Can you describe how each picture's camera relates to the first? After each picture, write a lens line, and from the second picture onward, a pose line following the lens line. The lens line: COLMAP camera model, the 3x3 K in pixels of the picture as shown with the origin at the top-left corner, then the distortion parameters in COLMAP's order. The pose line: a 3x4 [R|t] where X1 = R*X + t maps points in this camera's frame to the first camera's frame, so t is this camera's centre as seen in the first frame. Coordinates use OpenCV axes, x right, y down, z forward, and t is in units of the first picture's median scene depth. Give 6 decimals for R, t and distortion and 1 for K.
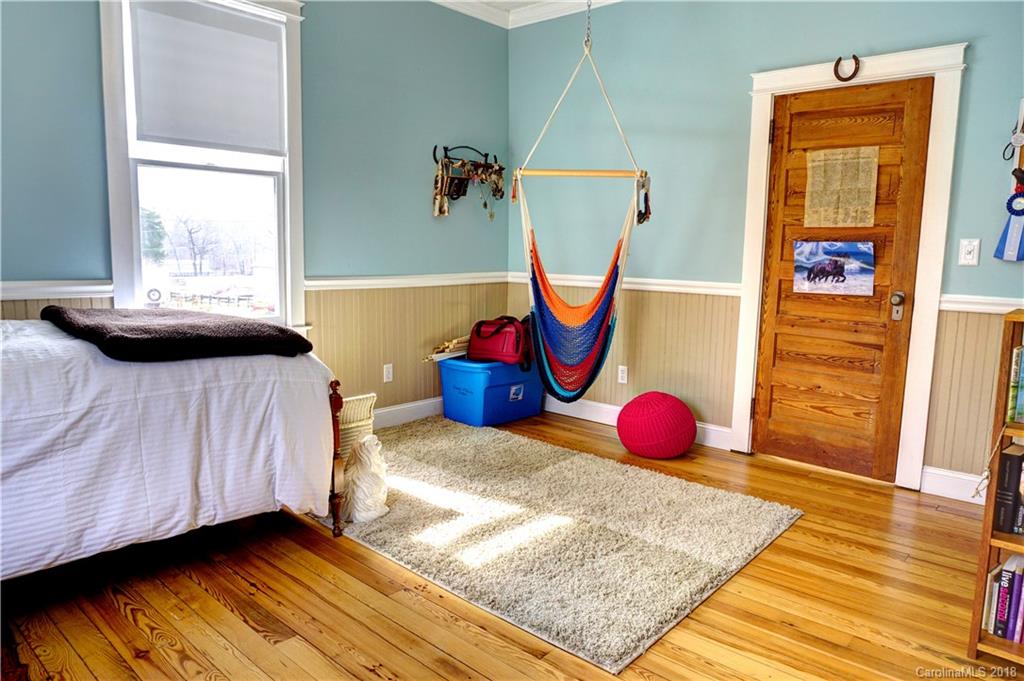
lens RADIAL K [[674.1, 0, 512.4], [0, 674.1, 338.8], [0, 0, 1]] dist [-0.044957, 0.023356]
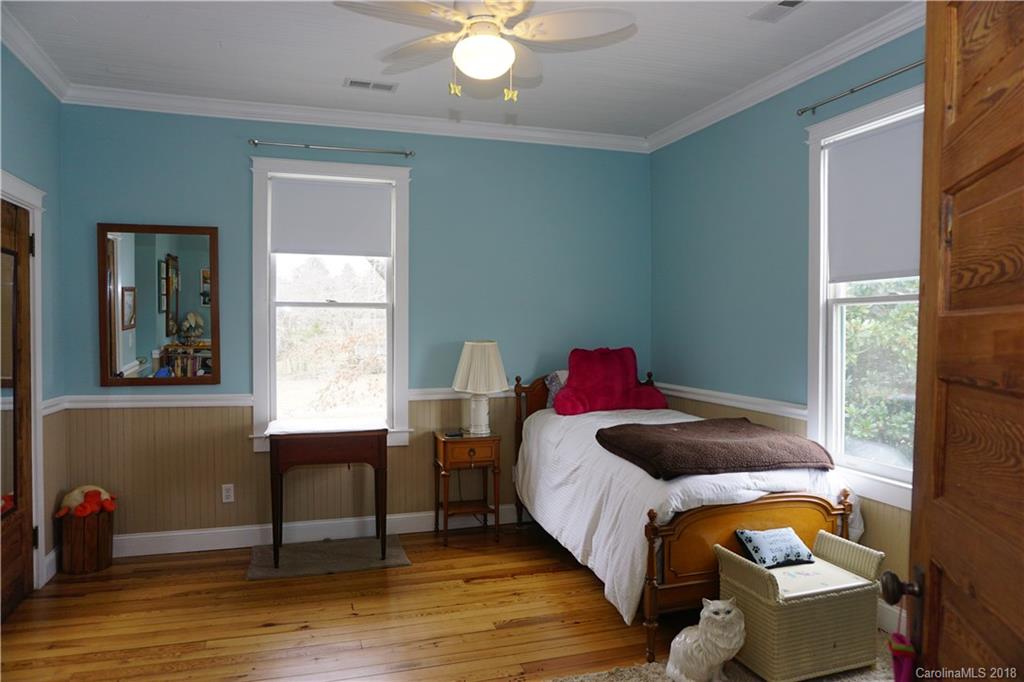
lens RADIAL K [[674.1, 0, 511.5], [0, 674.1, 341.7], [0, 0, 1]] dist [-0.044957, 0.023356]
pose [[-0.498919, -0.009253, -0.866599, 1.060185], [-0.130633, 0.989321, 0.064644, -0.332173], [0.856747, 0.145459, -0.494800, 1.800541]]
